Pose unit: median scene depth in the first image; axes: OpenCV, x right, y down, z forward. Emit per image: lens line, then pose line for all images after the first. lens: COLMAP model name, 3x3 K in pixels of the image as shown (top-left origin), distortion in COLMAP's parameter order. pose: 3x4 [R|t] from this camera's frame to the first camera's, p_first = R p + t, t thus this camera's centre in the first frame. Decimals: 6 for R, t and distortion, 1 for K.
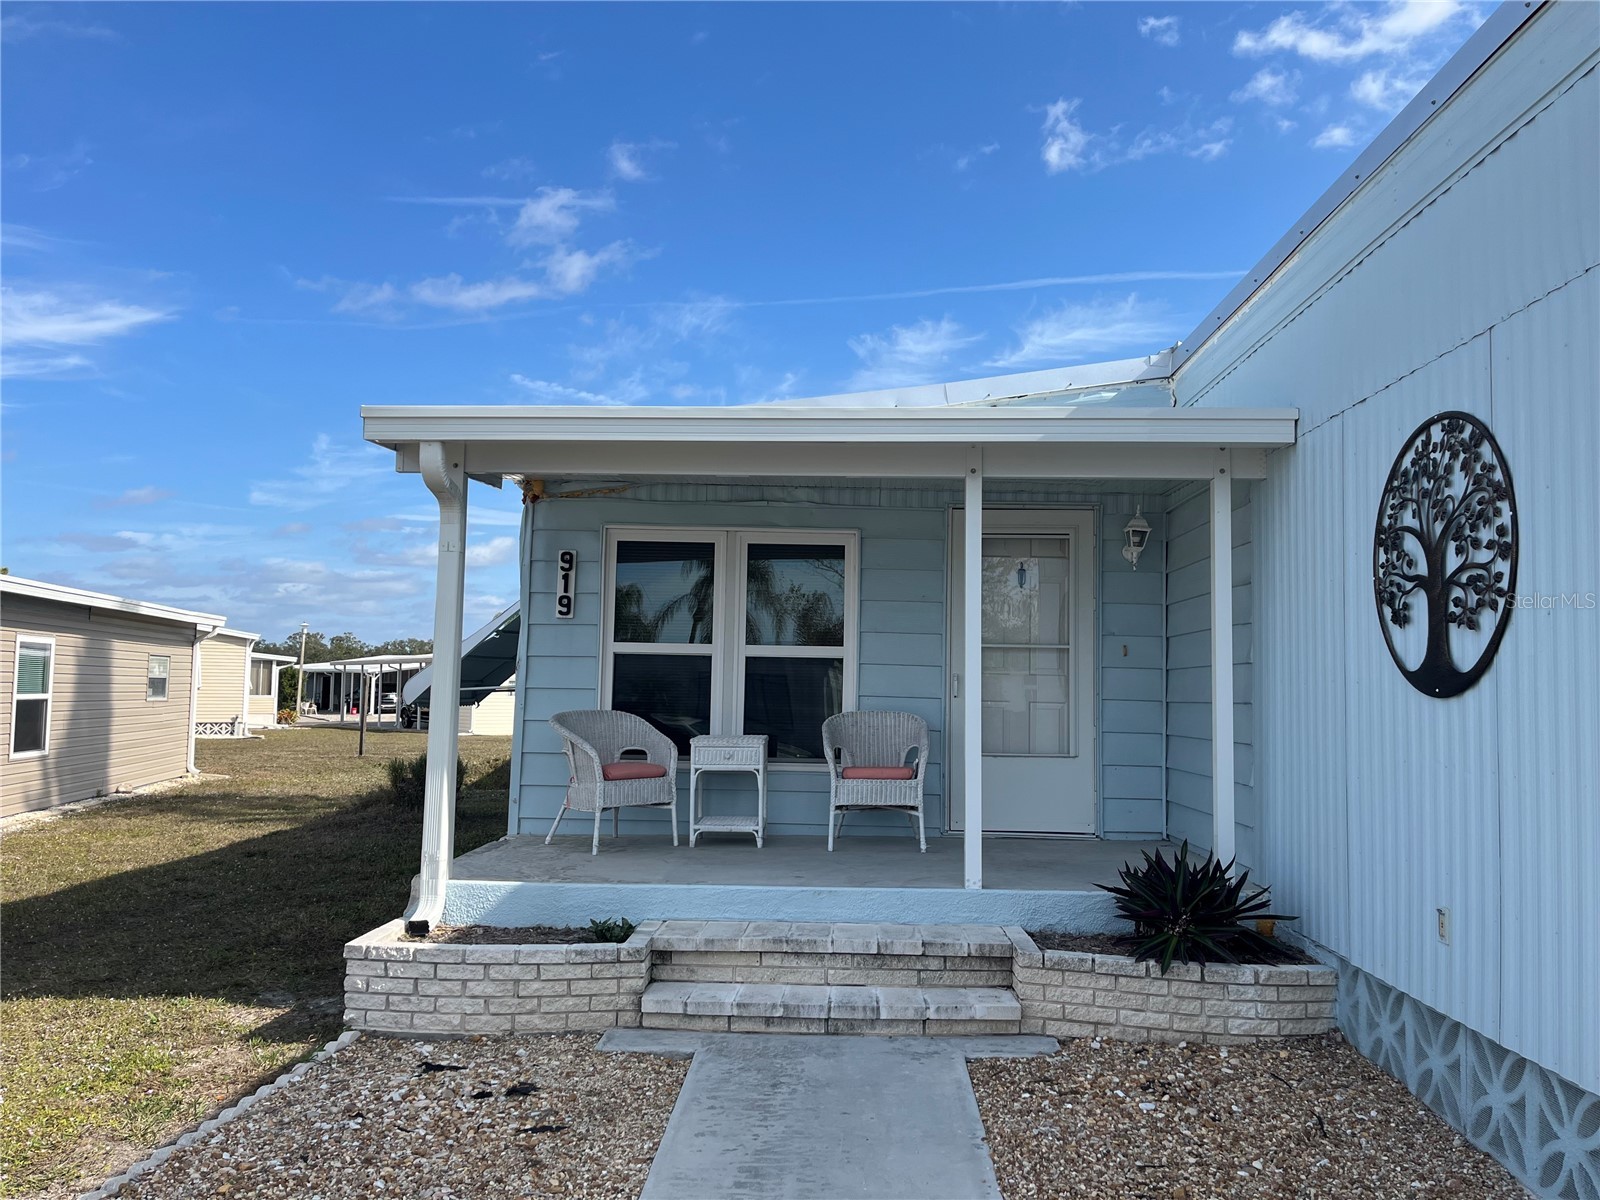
lens RADIAL K [[1225.8, 0, 809.0], [0, 1225.8, 604.8], [0, 0, 1]] dist [0.093184, -0.114620]
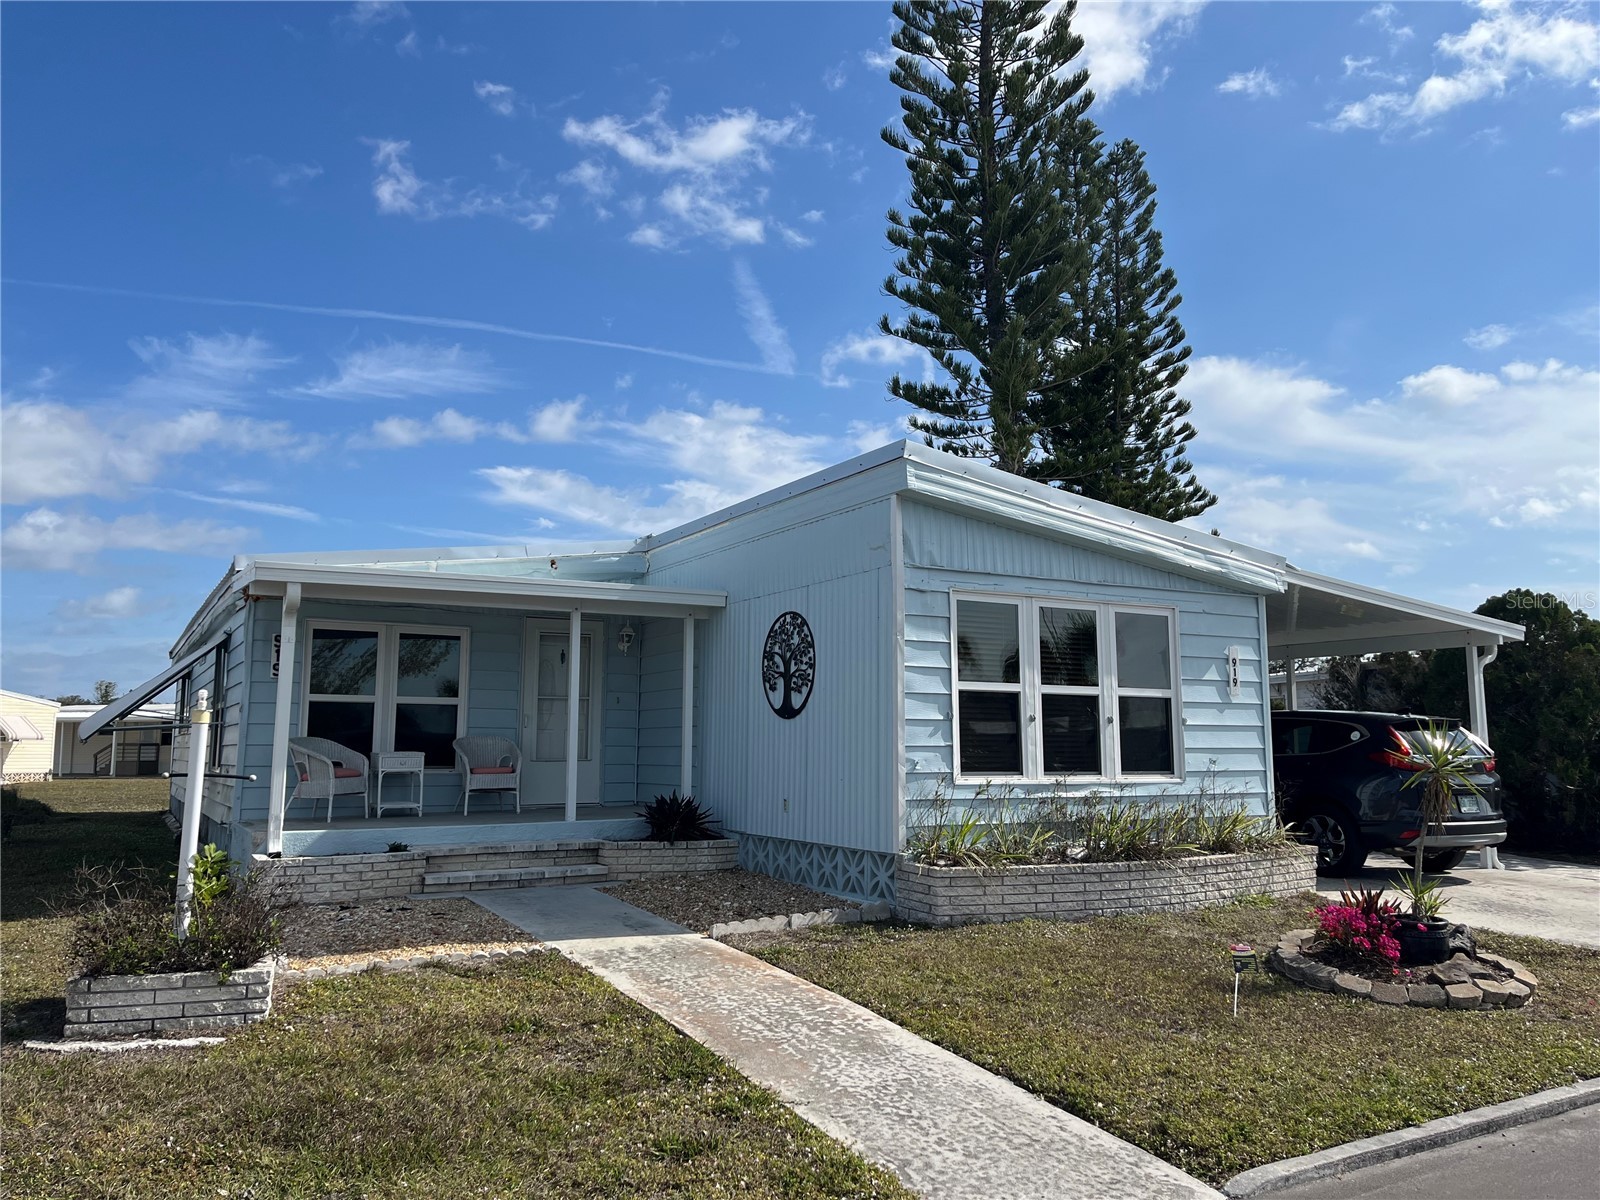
lens RADIAL K [[1225.8, 0, 809.0], [0, 1225.8, 604.8], [0, 0, 1]] dist [0.093184, -0.114620]
pose [[0.856779, 0.044639, 0.513749, -0.474602], [-0.025253, 0.998683, -0.044660, -0.030926], [-0.515066, 0.025290, 0.856778, -0.745559]]
